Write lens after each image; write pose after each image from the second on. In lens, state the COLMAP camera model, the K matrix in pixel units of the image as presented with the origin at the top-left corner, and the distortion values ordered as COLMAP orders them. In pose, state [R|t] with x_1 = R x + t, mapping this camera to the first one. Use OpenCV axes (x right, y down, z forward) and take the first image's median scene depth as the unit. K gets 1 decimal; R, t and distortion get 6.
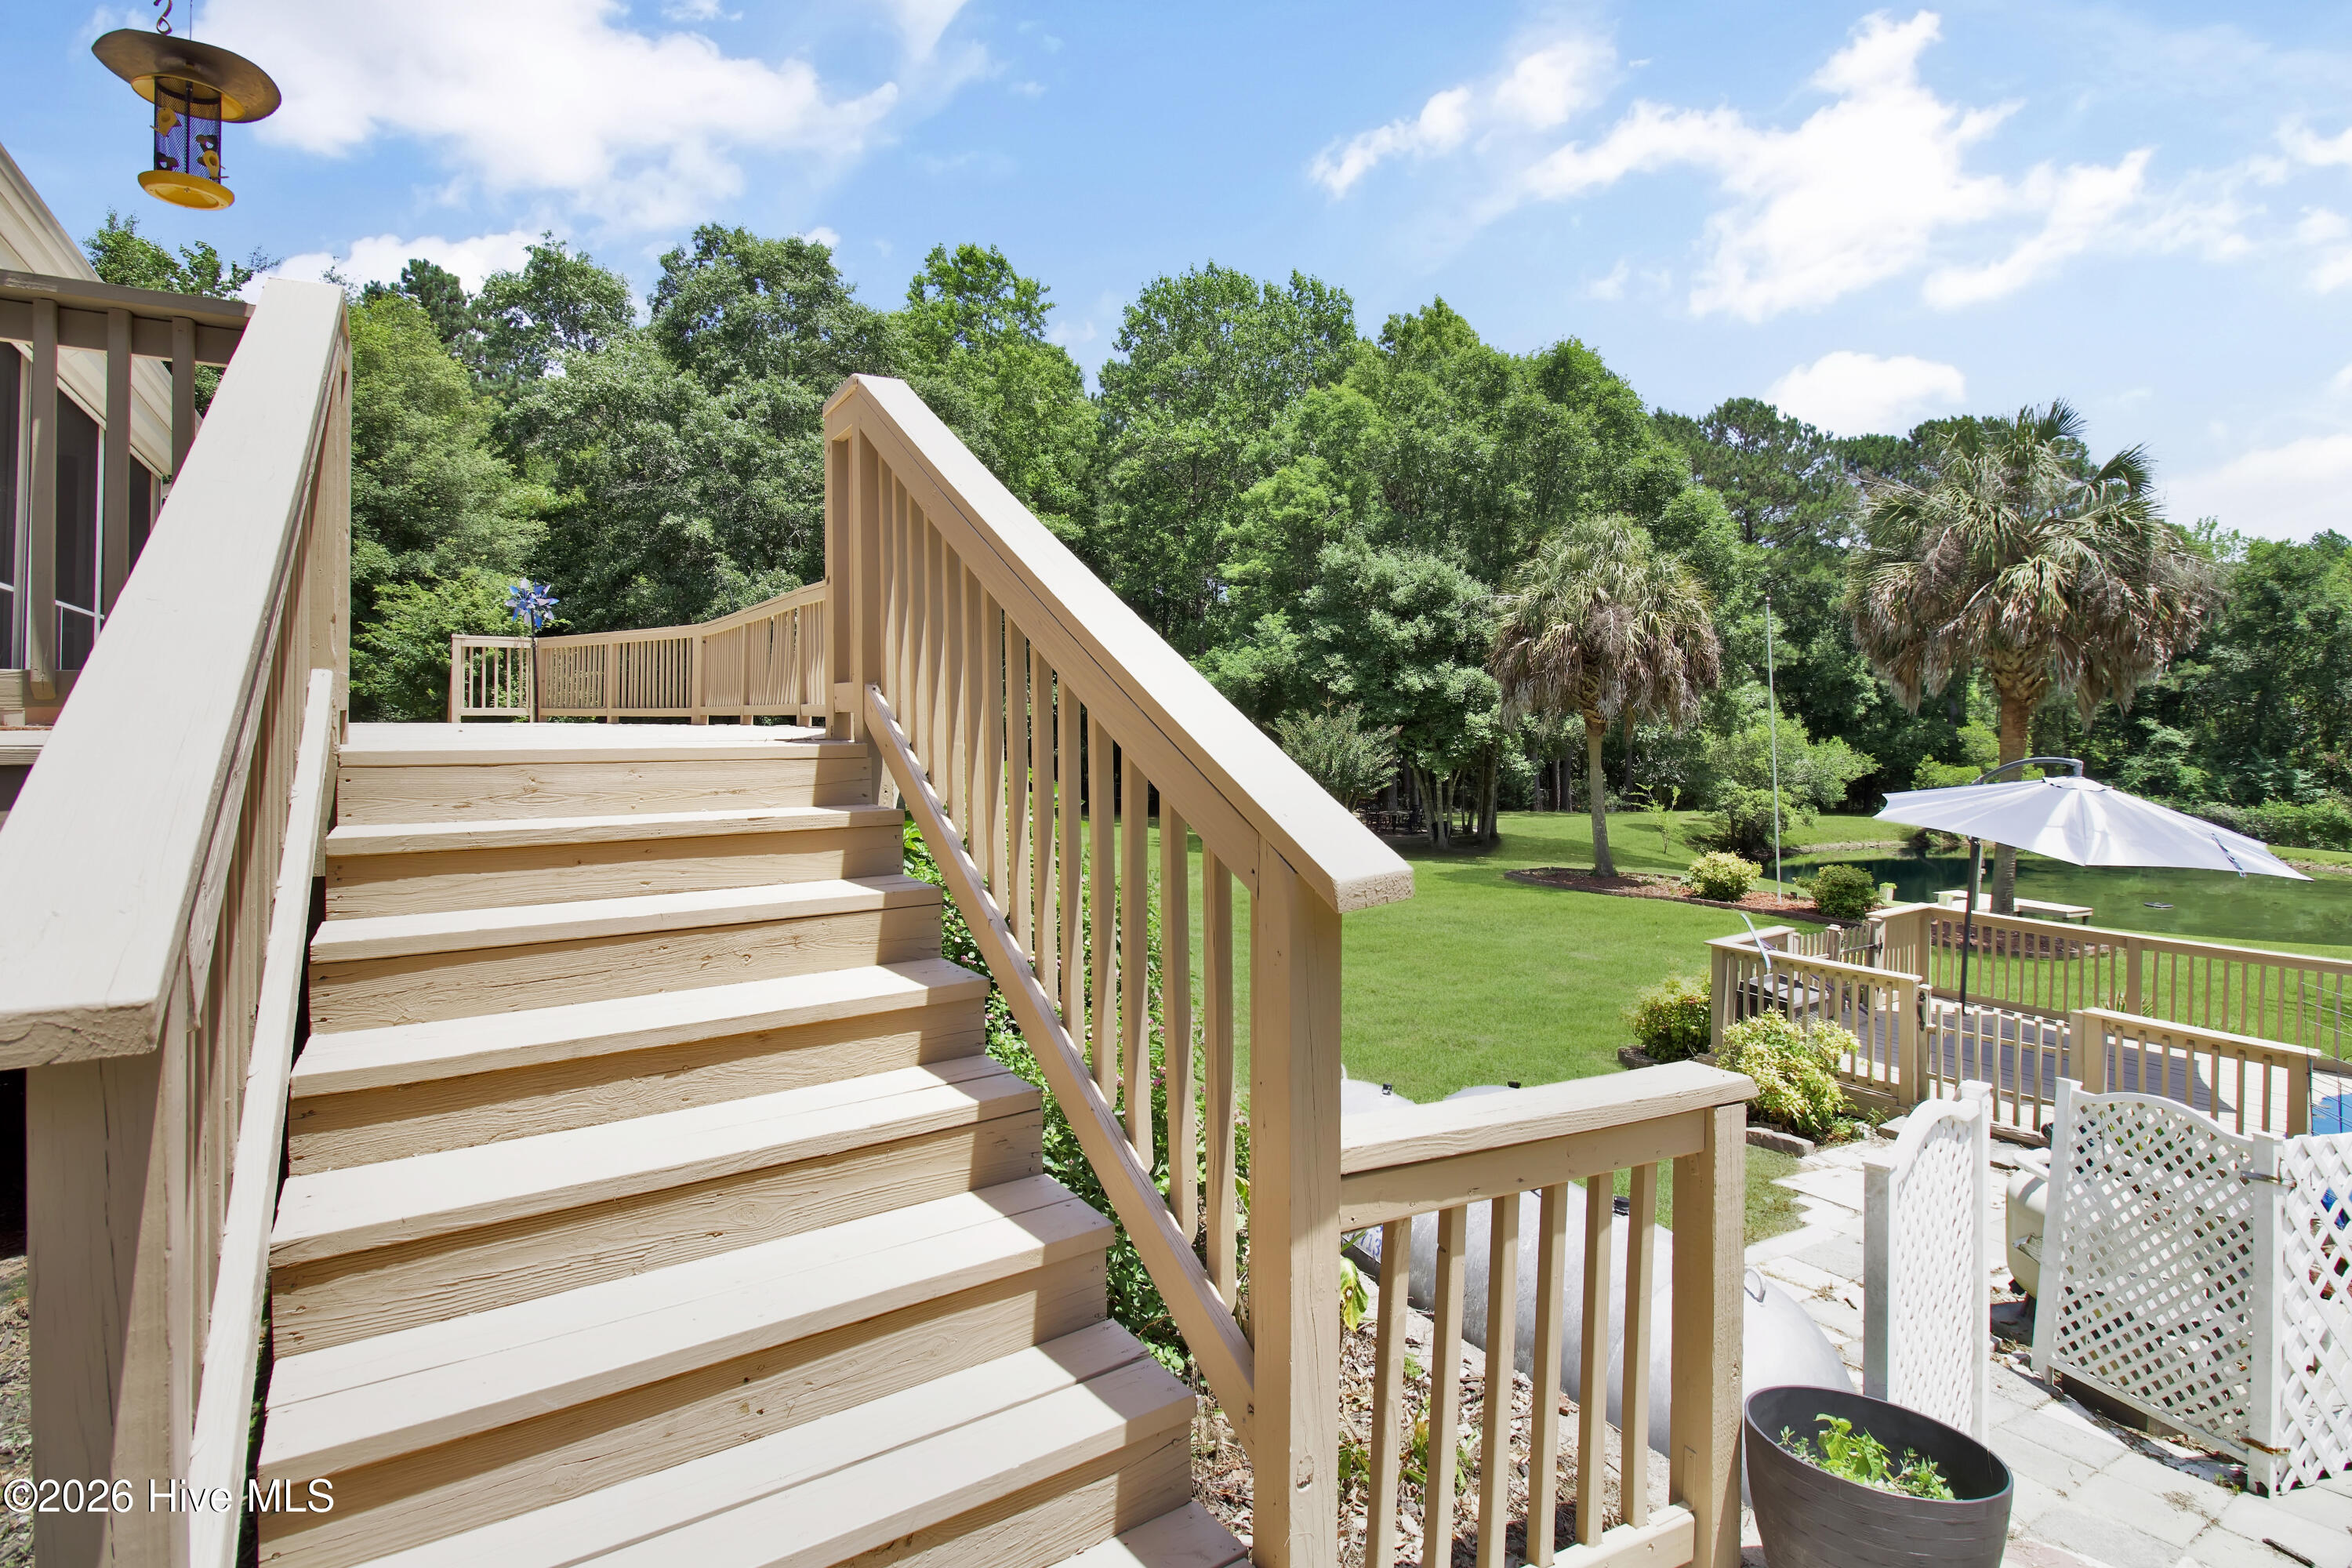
lens RADIAL K [[1068.3, 0, 1178.8], [0, 1068.3, 758.5], [0, 0, 1]] dist [-0.001630, -0.000748]
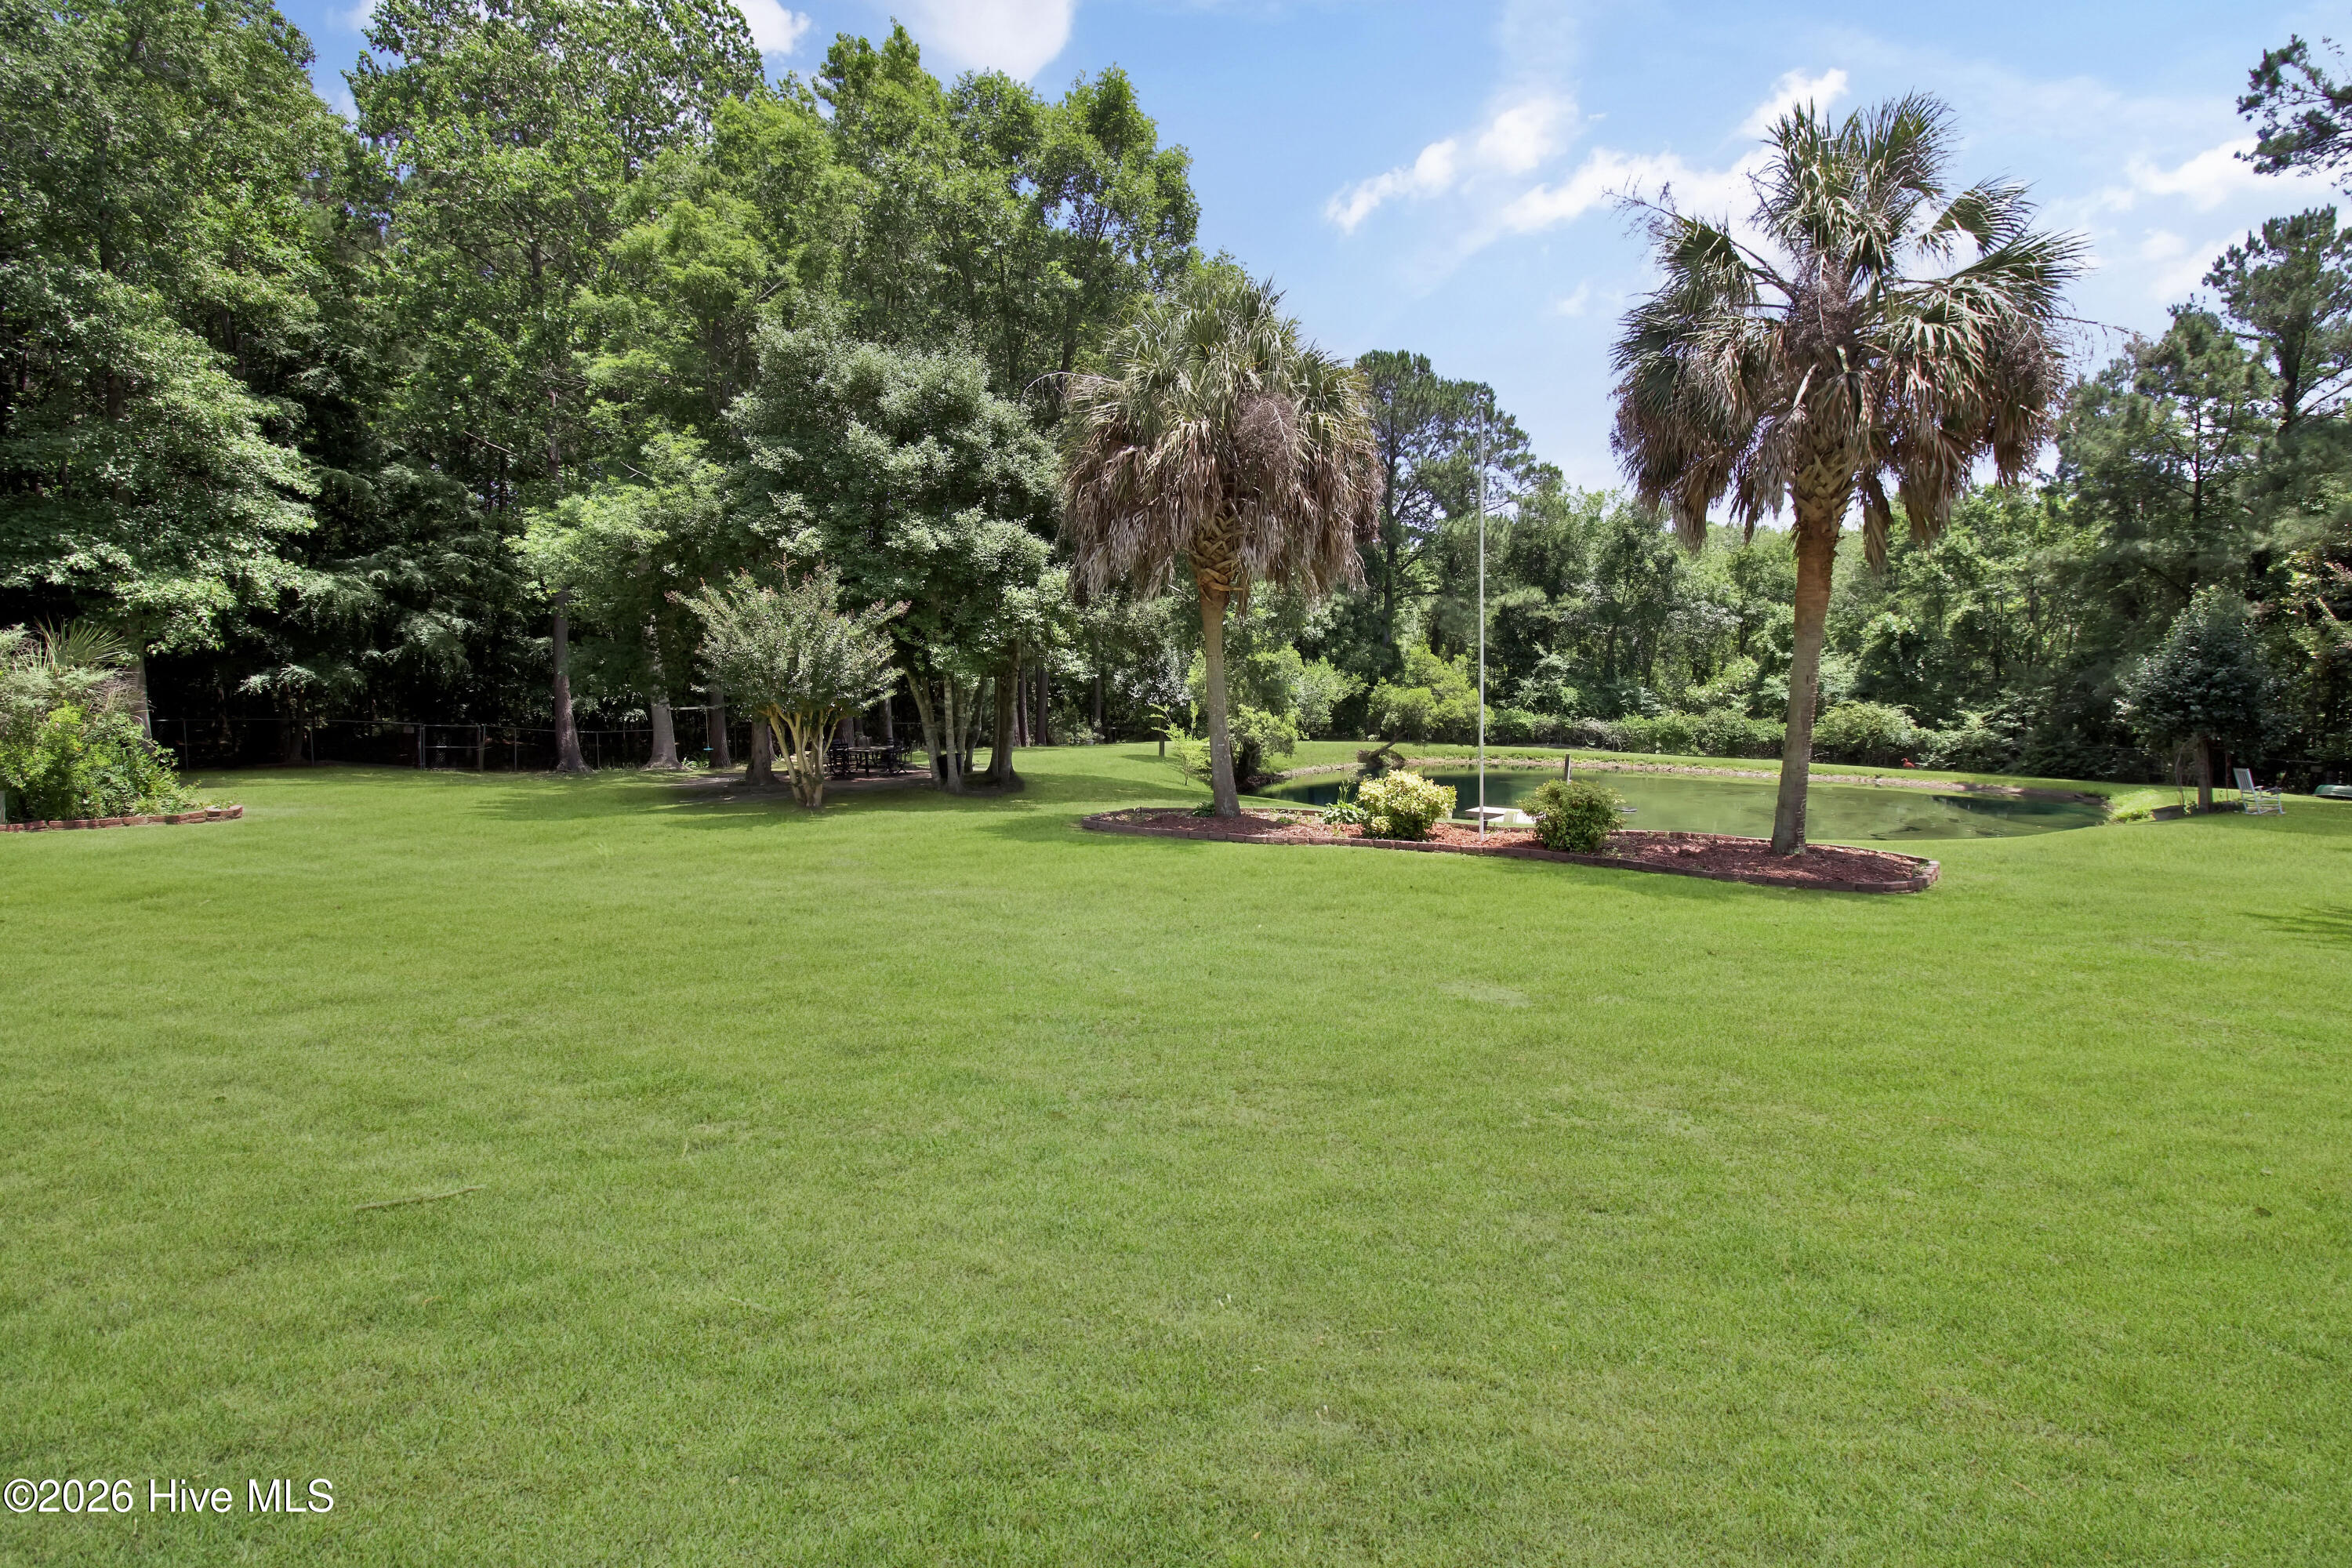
lens RADIAL K [[1068.3, 0, 1178.8], [0, 1068.3, 758.5], [0, 0, 1]] dist [-0.001630, -0.000748]
pose [[0.859277, -0.036752, 0.510188, 0.017458], [0.012658, 0.998638, 0.050620, 0.030809], [-0.511353, -0.037038, 0.858572, 0.349039]]
